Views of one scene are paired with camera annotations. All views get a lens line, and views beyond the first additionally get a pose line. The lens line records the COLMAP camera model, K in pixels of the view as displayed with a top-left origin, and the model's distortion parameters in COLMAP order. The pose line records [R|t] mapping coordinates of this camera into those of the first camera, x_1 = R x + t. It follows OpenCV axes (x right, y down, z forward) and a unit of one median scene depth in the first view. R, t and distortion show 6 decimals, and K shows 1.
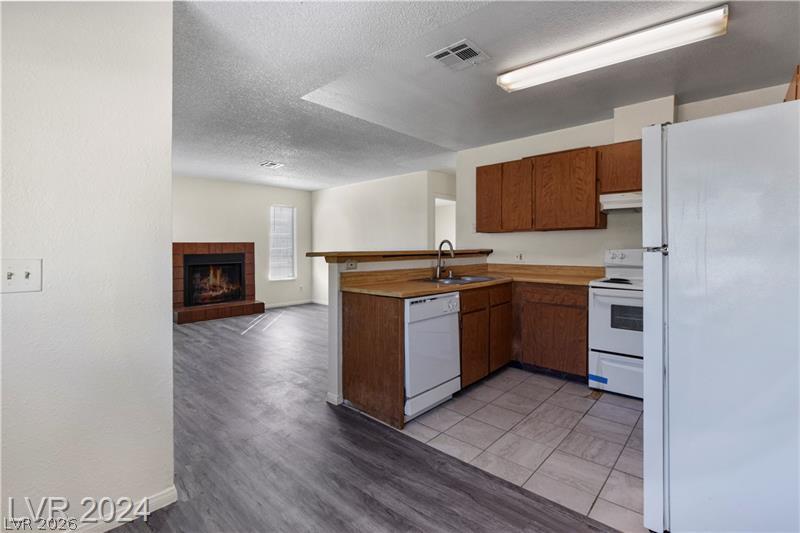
lens RADIAL K [[356.1, 0, 397.2], [0, 356.1, 251.7], [0, 0, 1]] dist [-0.031623, 0.004151]
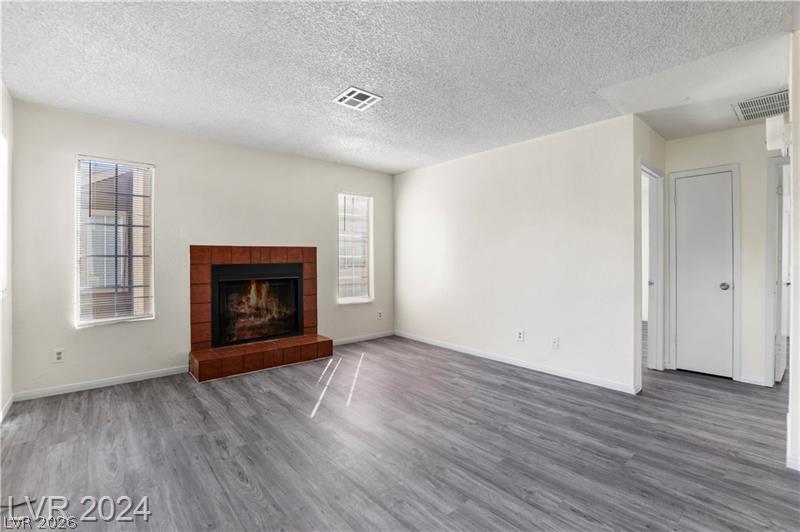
lens RADIAL K [[356.1, 0, 401.2], [0, 356.1, 265.1], [0, 0, 1]] dist [-0.031623, 0.004151]
pose [[0.994566, 0.008303, -0.103772, -0.340426], [-0.007127, 0.999906, 0.011701, -0.001697], [0.103860, -0.010897, 0.994532, 0.686131]]
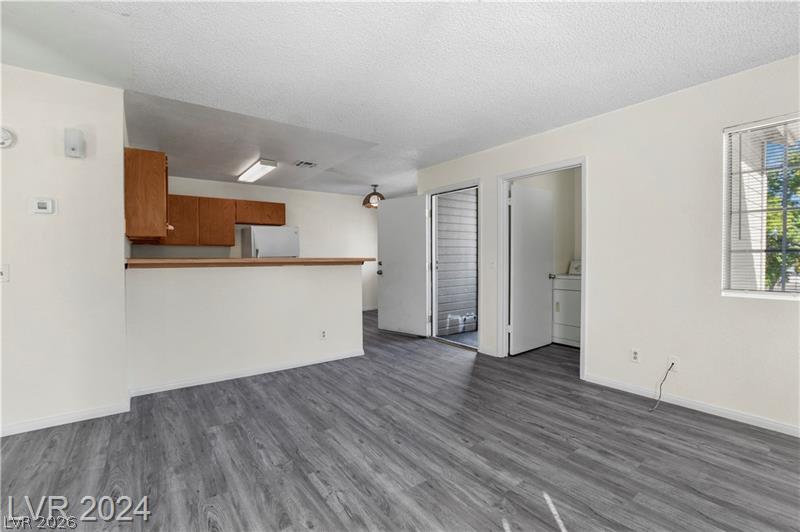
lens RADIAL K [[356.1, 0, 403.8], [0, 356.1, 264.7], [0, 0, 1]] dist [-0.031623, 0.004151]
pose [[-0.982945, 0.003144, 0.183871, -0.491763], [0.008737, 0.999523, 0.029617, -0.009675], [-0.183690, 0.030719, -0.982504, 1.817196]]
